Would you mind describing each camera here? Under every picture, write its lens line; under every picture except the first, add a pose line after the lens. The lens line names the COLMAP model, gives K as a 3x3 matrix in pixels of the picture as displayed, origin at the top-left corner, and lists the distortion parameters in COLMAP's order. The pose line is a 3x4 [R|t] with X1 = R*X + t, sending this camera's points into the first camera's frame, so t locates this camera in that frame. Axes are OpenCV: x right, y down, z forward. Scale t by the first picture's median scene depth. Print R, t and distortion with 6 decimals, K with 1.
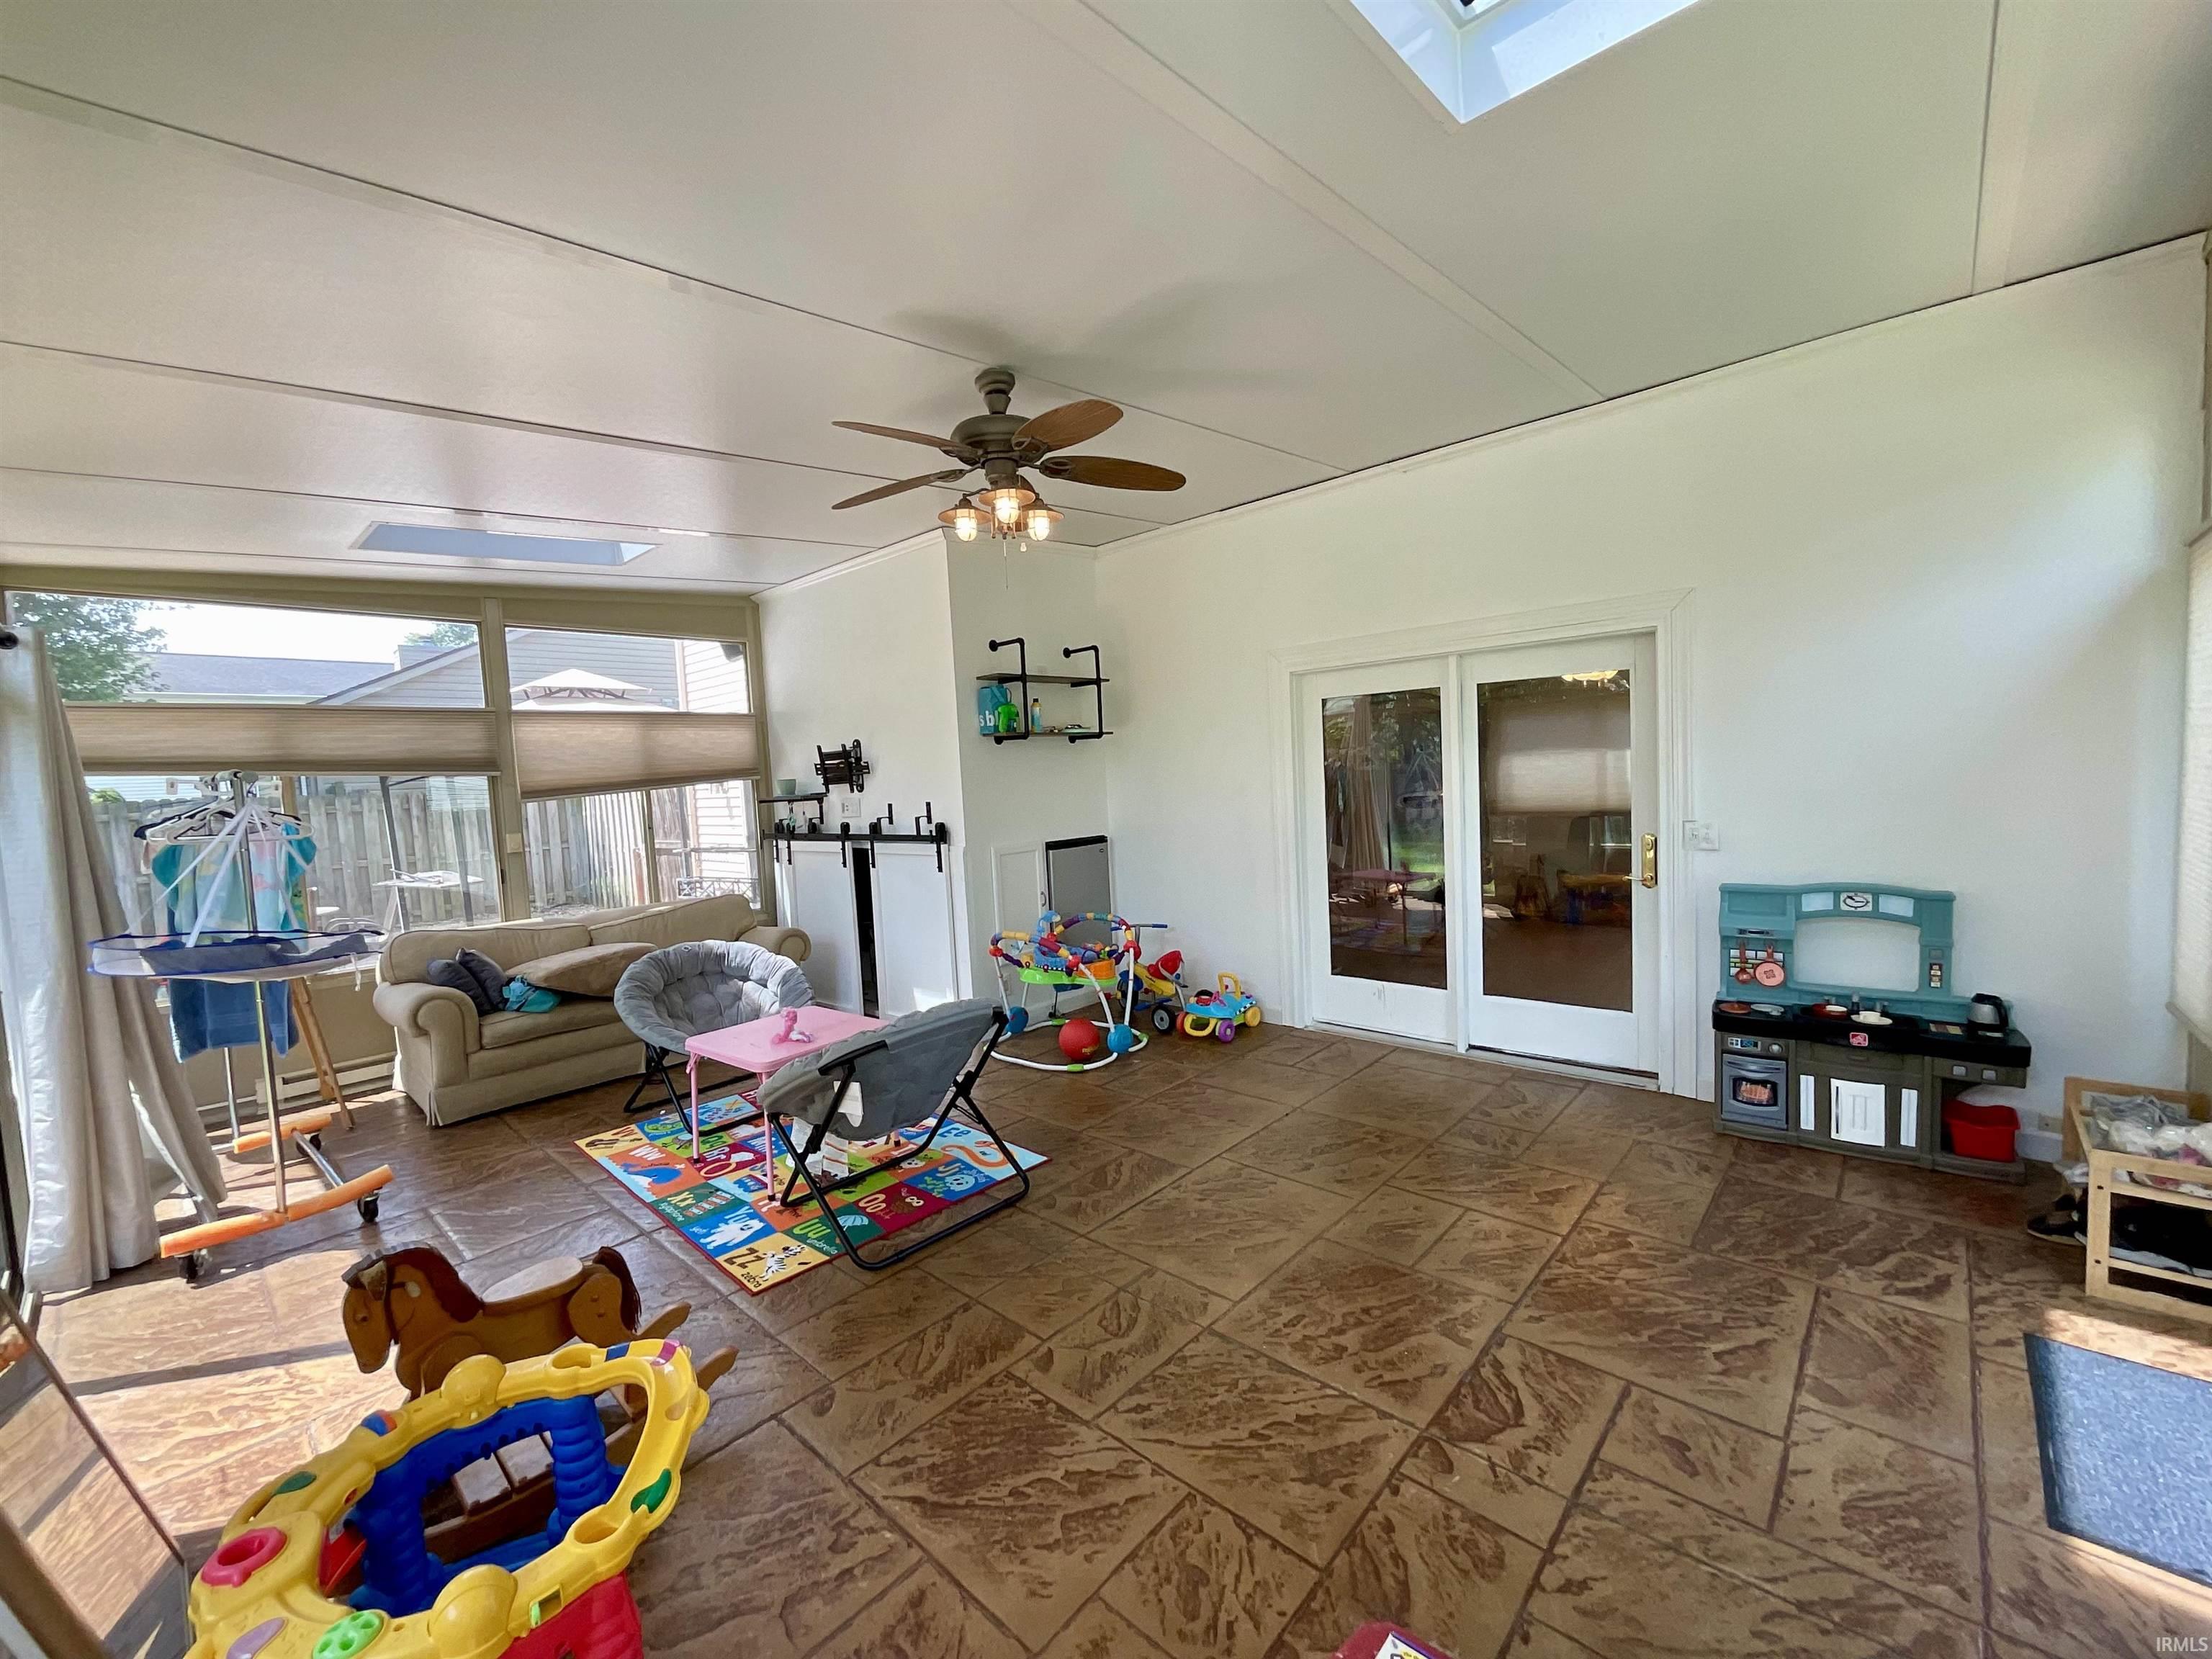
lens RADIAL K [[890.4, 0, 1101.1], [0, 890.4, 828.5], [0, 0, 1]] dist [-0.006400, 0.000970]
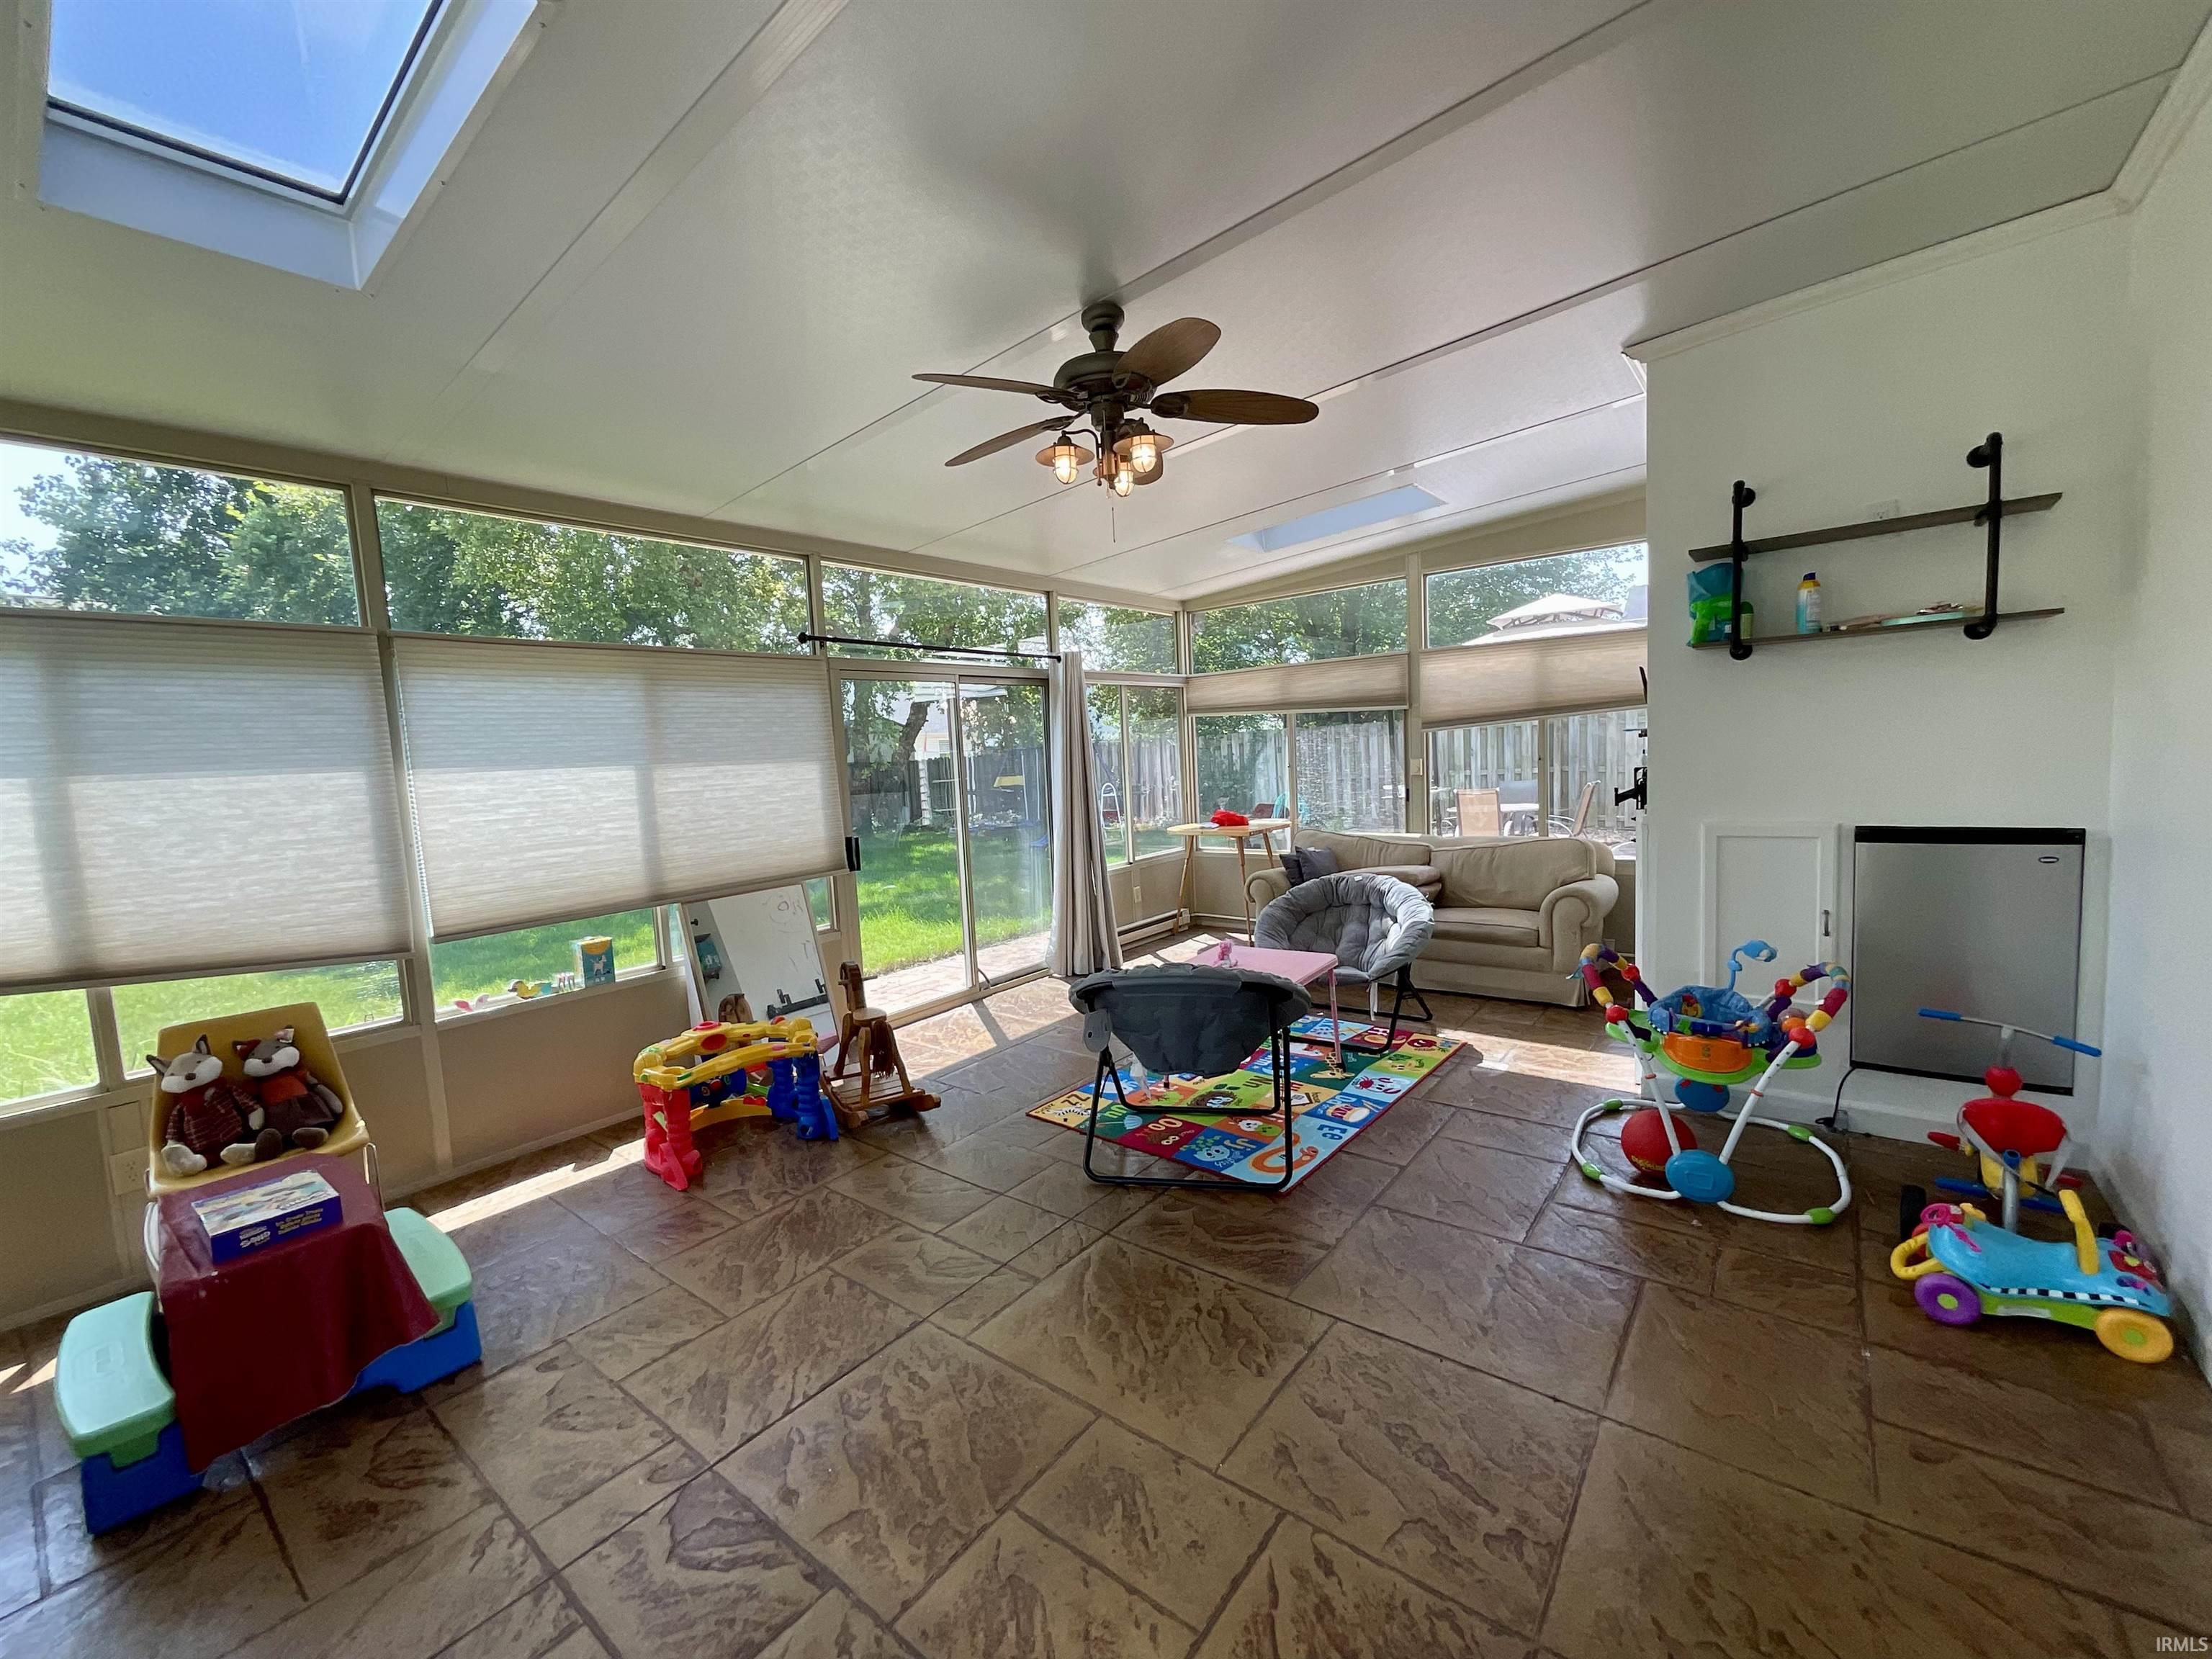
lens RADIAL K [[890.4, 0, 1102.8], [0, 890.4, 829.0], [0, 0, 1]] dist [-0.006400, 0.000970]
pose [[0.092651, 0.135301, -0.986463, 0.767948], [-0.016357, 0.990798, 0.134359, -0.086550], [0.995564, 0.003687, 0.094012, 0.813098]]
